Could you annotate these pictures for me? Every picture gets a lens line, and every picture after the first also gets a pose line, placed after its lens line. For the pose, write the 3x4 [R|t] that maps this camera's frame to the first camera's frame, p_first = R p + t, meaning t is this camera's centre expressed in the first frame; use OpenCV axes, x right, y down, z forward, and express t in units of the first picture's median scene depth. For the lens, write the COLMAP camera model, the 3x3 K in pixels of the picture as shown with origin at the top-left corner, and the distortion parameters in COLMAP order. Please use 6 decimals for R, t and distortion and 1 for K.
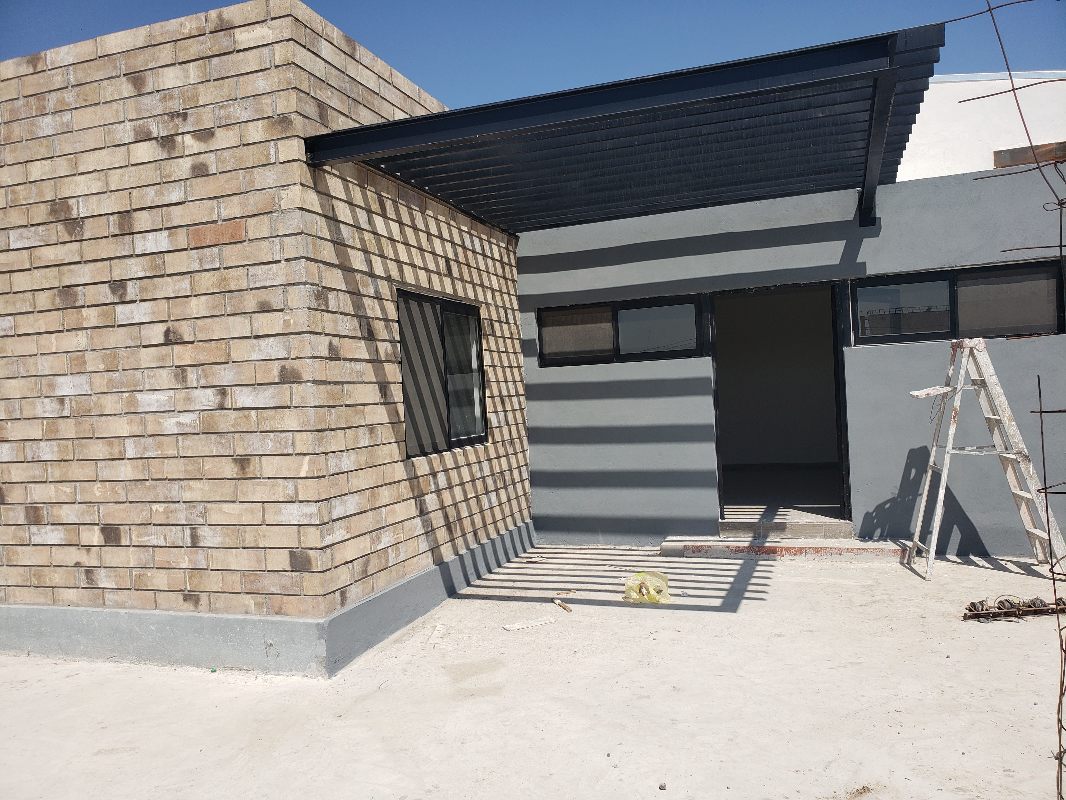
lens RADIAL K [[824.3, 0, 534.8], [0, 824.3, 415.8], [0, 0, 1]] dist [0.041856, 0.000837]
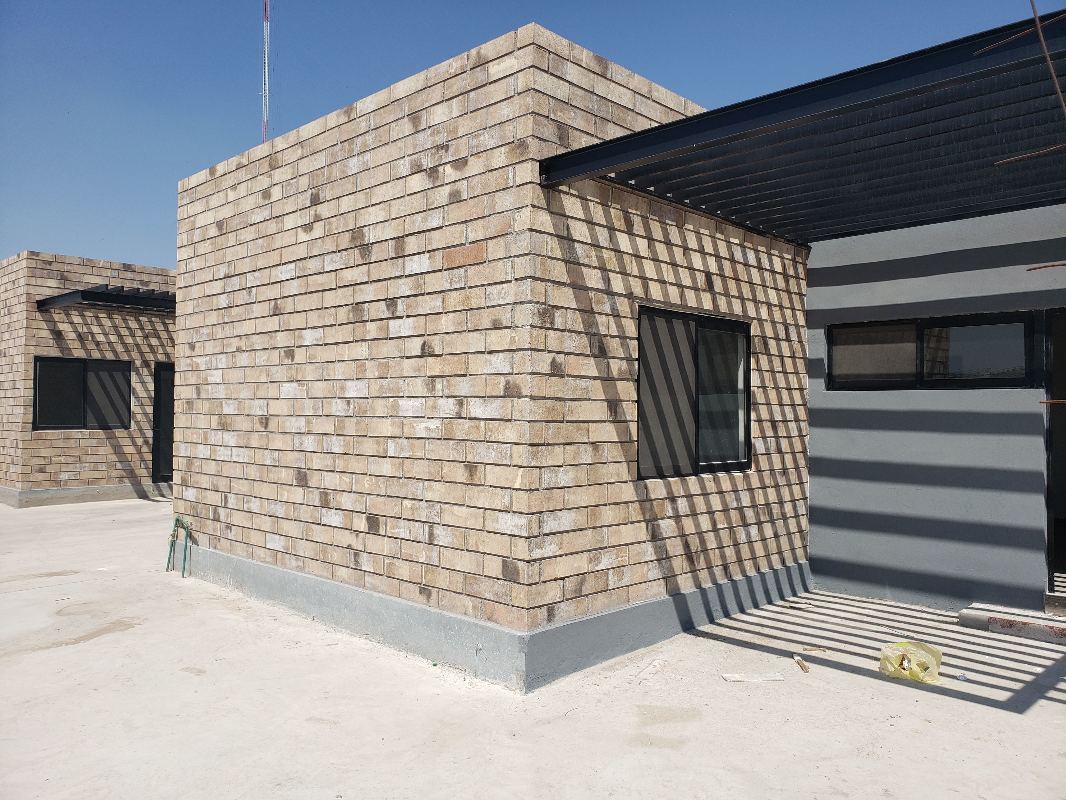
lens RADIAL K [[831.2, 0, 533.0], [0, 831.2, 400.0], [0, 0, 1]] dist [0.176727, -0.365410]
pose [[0.909424, 0.052807, -0.412503, 0.141856], [-0.066494, 0.997608, -0.018885, -0.015968], [0.410519, 0.044604, 0.910760, 0.053180]]
